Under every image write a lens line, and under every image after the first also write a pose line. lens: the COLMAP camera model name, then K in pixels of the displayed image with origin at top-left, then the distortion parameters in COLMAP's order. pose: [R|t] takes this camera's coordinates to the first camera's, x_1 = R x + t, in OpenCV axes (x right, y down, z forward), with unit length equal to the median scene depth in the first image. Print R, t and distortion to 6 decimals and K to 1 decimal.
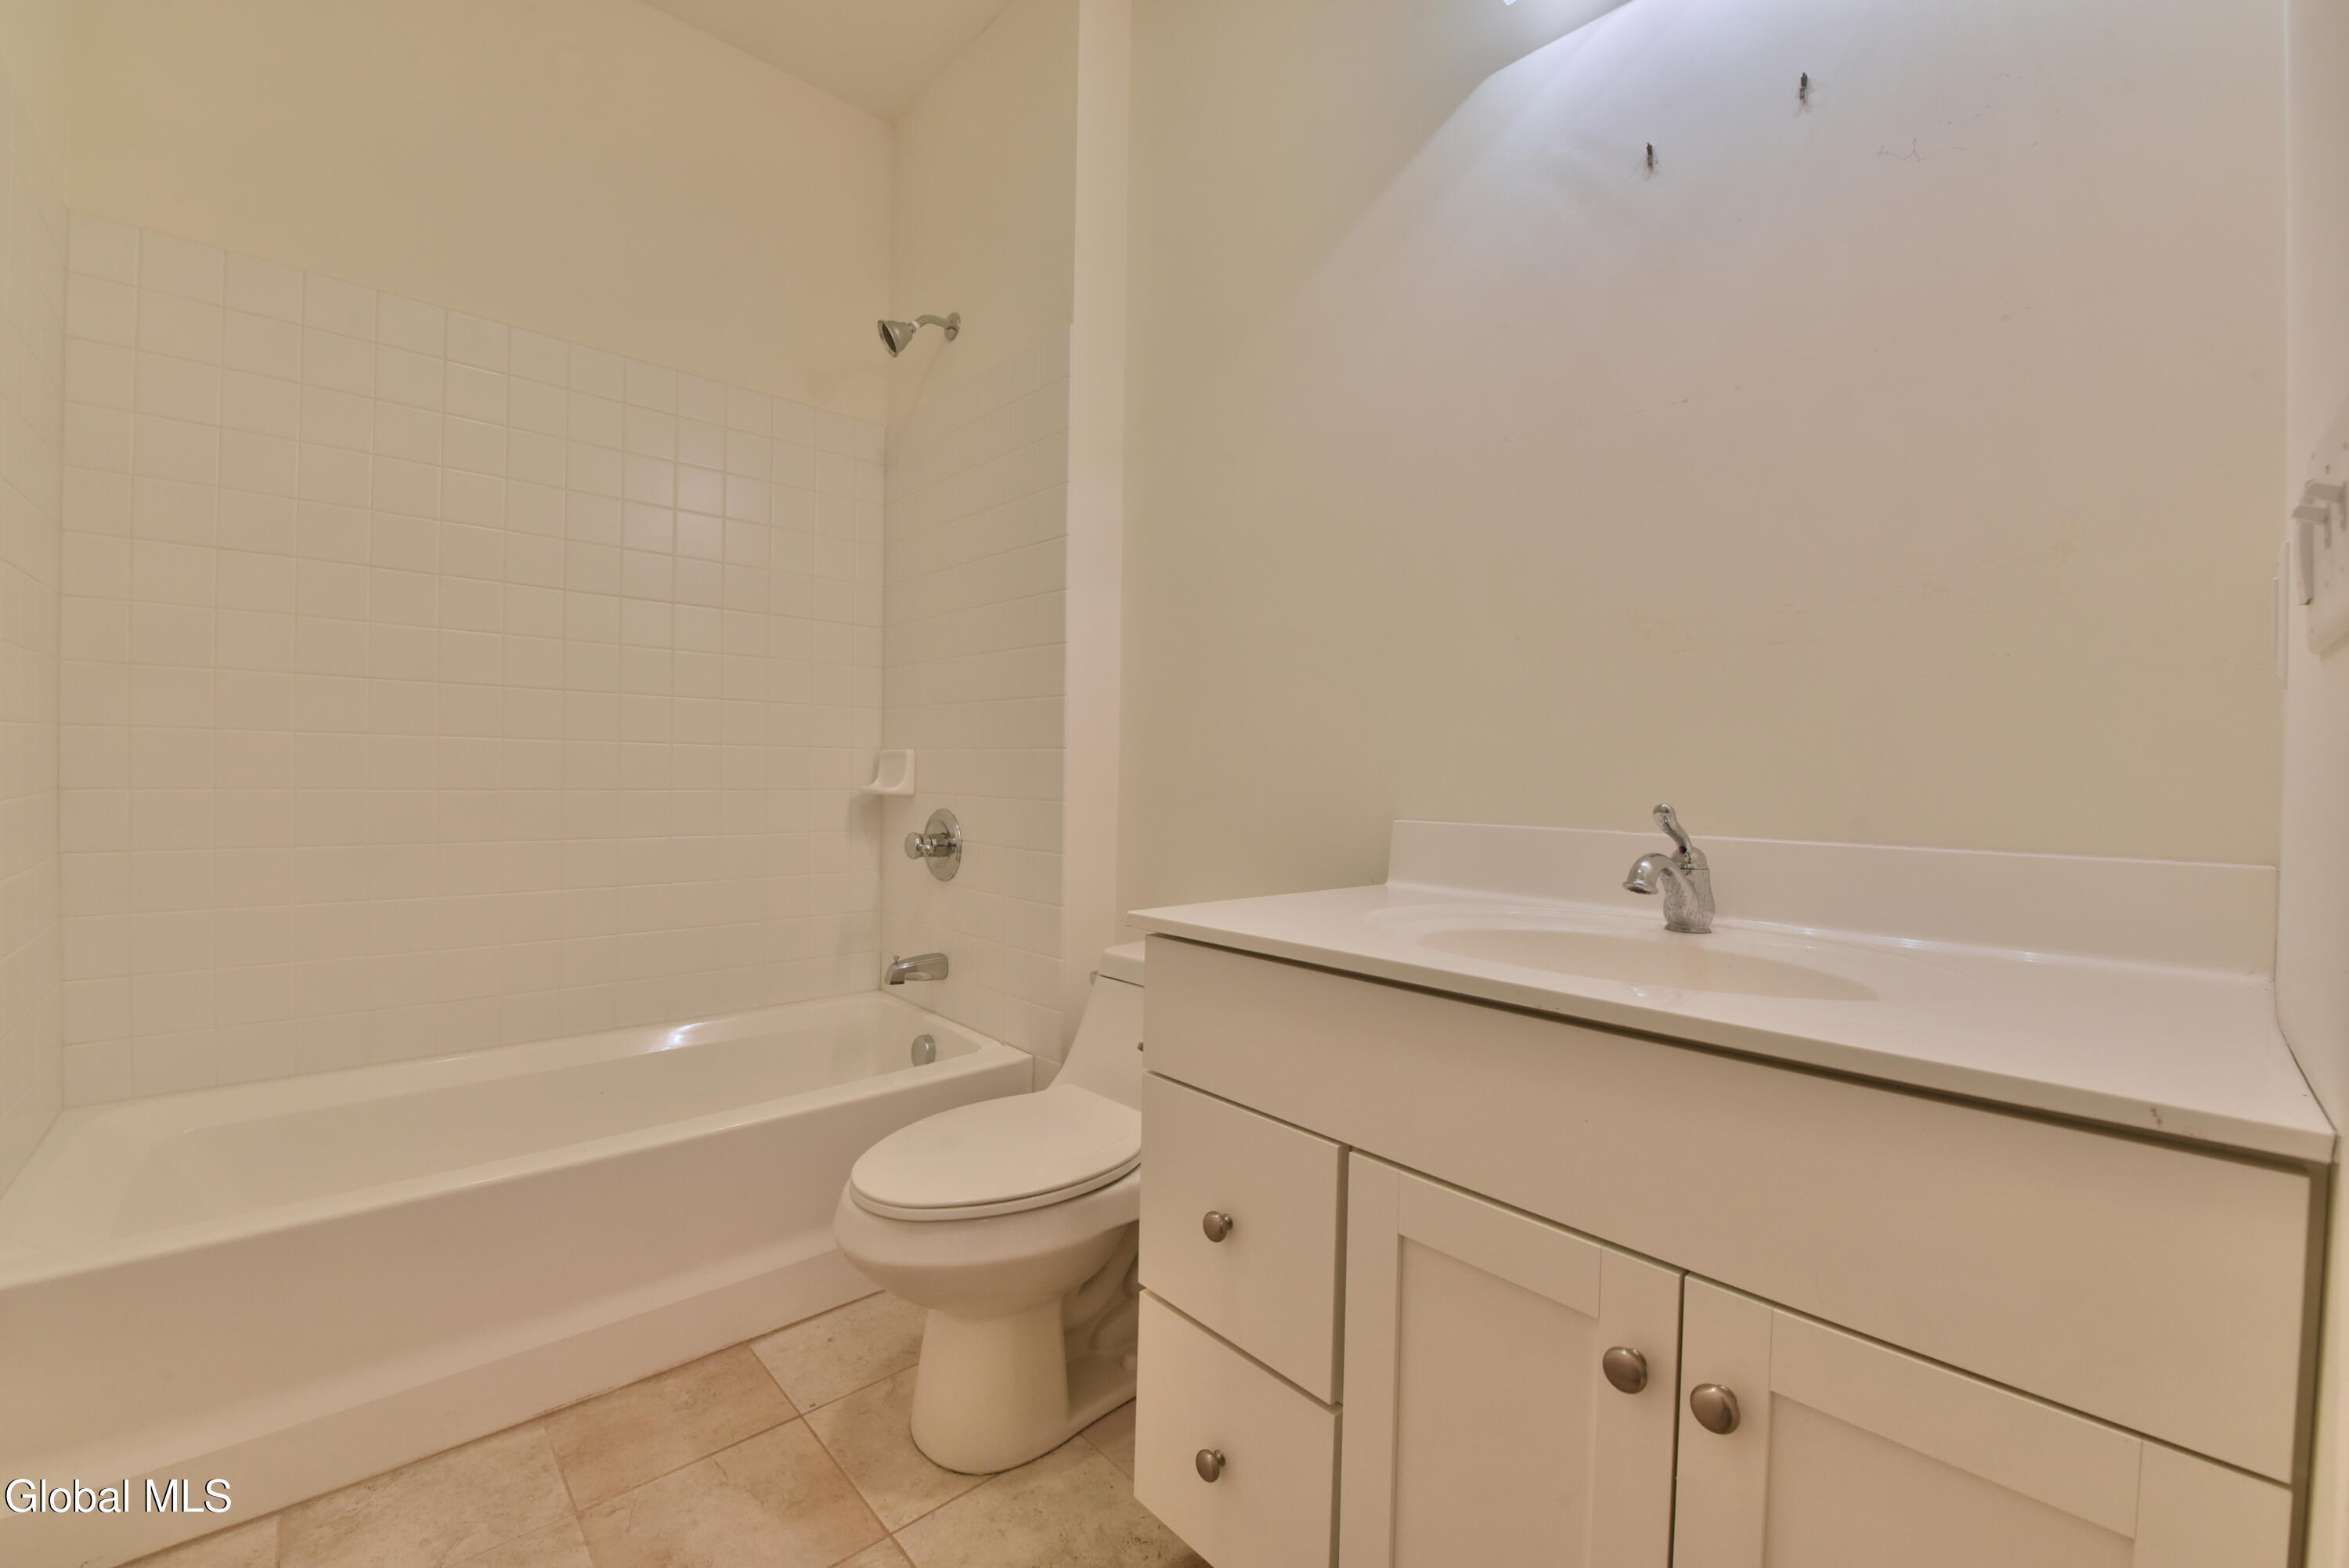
lens RADIAL K [[943.8, 0, 1174.5], [0, 943.8, 784.0], [0, 0, 1]] dist [-0.009884, -0.003897]
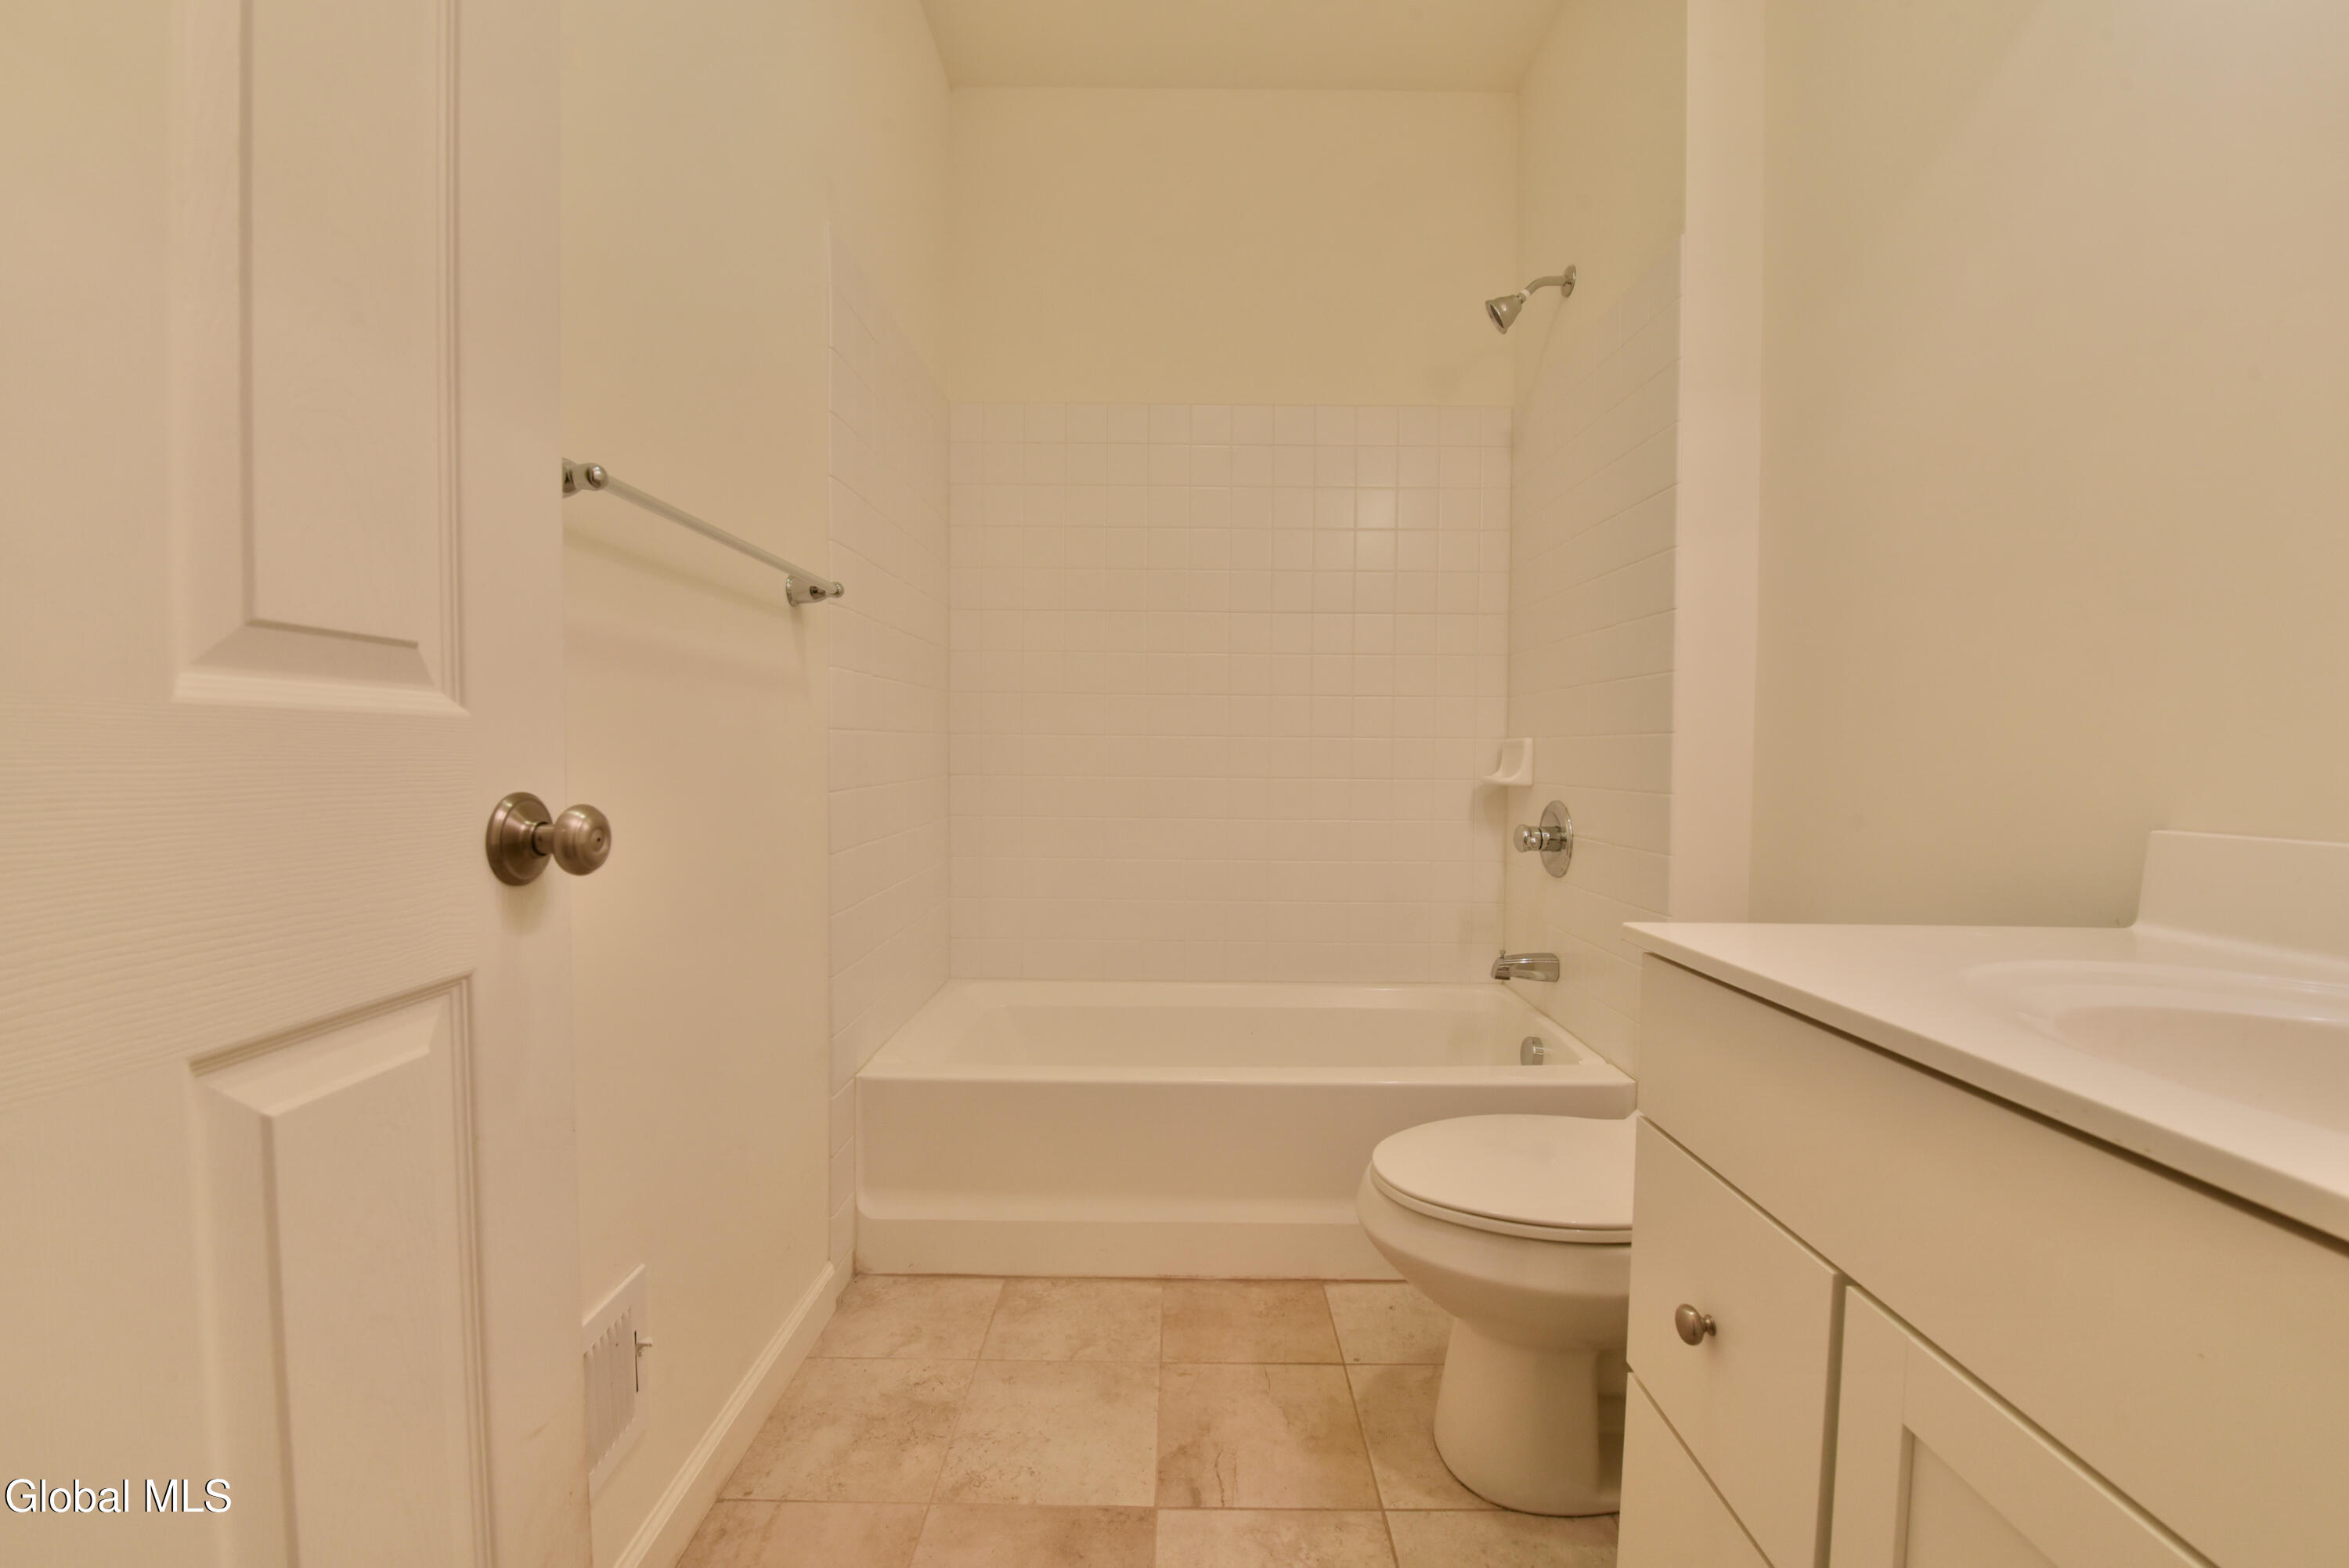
lens RADIAL K [[943.8, 0, 1174.5], [0, 943.8, 784.0], [0, 0, 1]] dist [-0.009884, -0.003897]
pose [[0.737758, 0.010830, -0.674979, 0.158085], [-0.005090, 0.999932, 0.010480, 0.002742], [0.675047, -0.004296, 0.737763, 0.075149]]
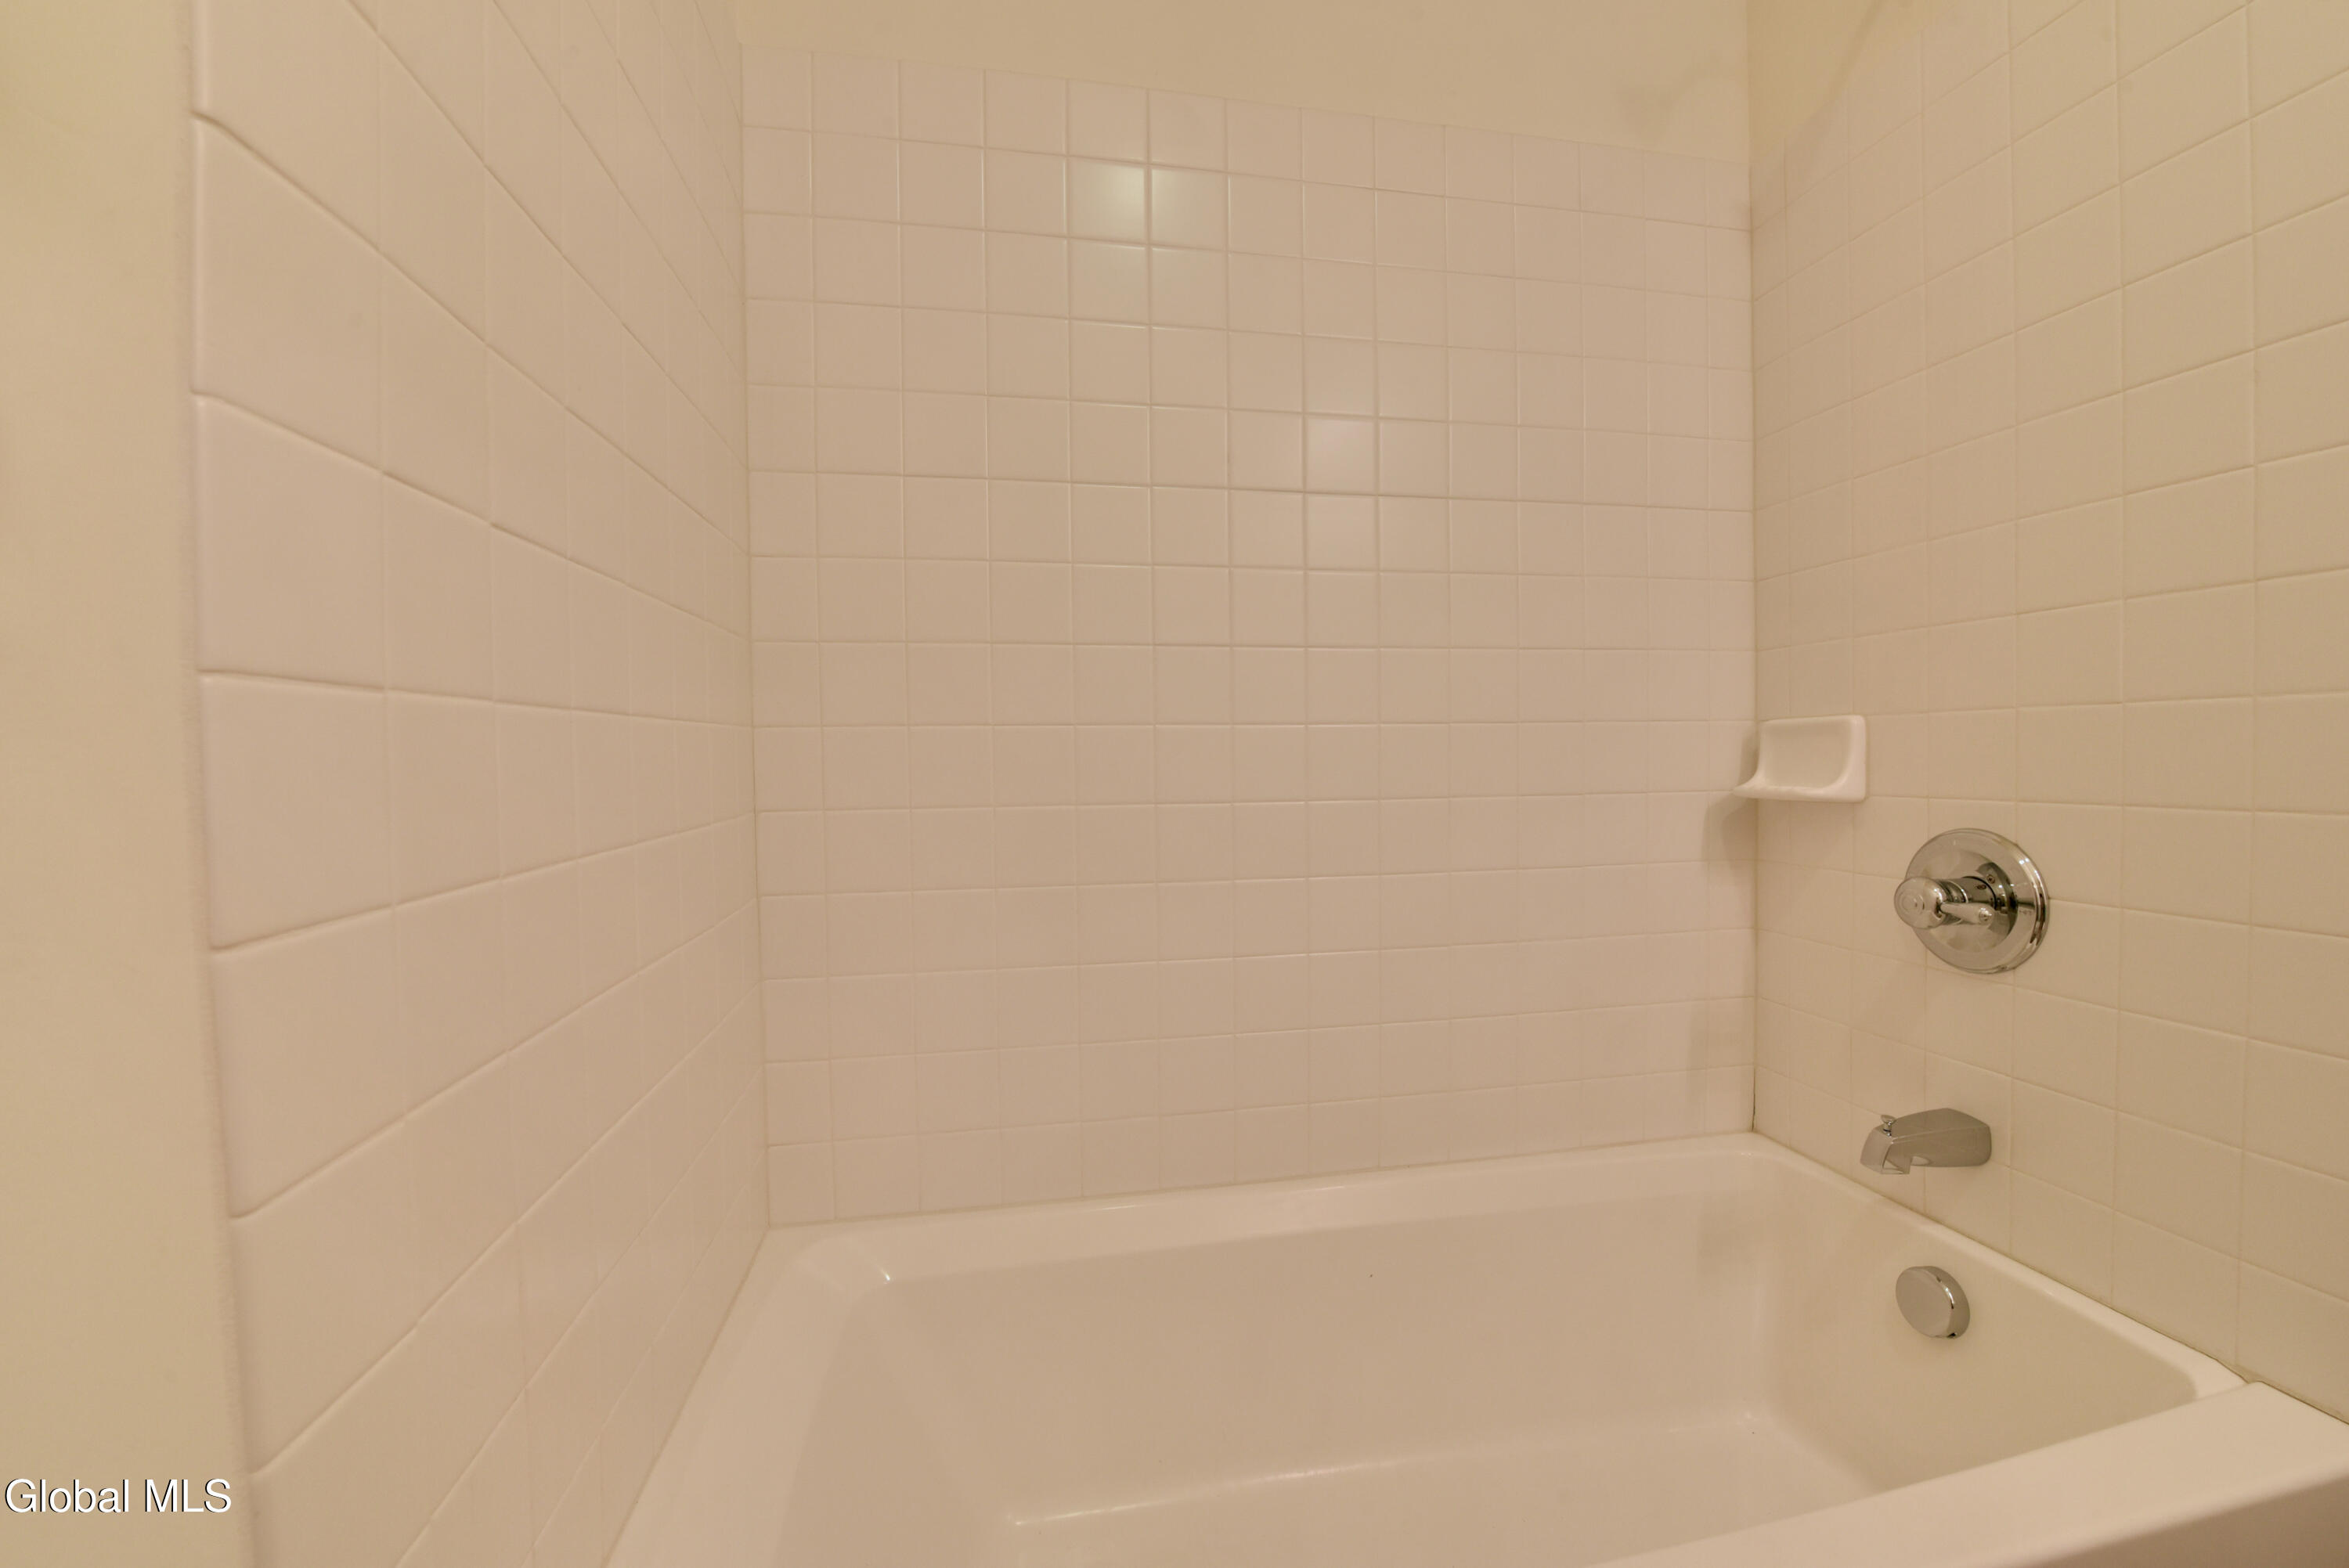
lens RADIAL K [[943.8, 0, 1174.5], [0, 943.8, 784.0], [0, 0, 1]] dist [-0.009884, -0.003897]
pose [[0.850327, -0.018482, -0.525931, -0.511471], [0.023240, 0.999727, 0.002443, -0.012868], [0.525742, -0.014300, 0.850524, 0.523909]]
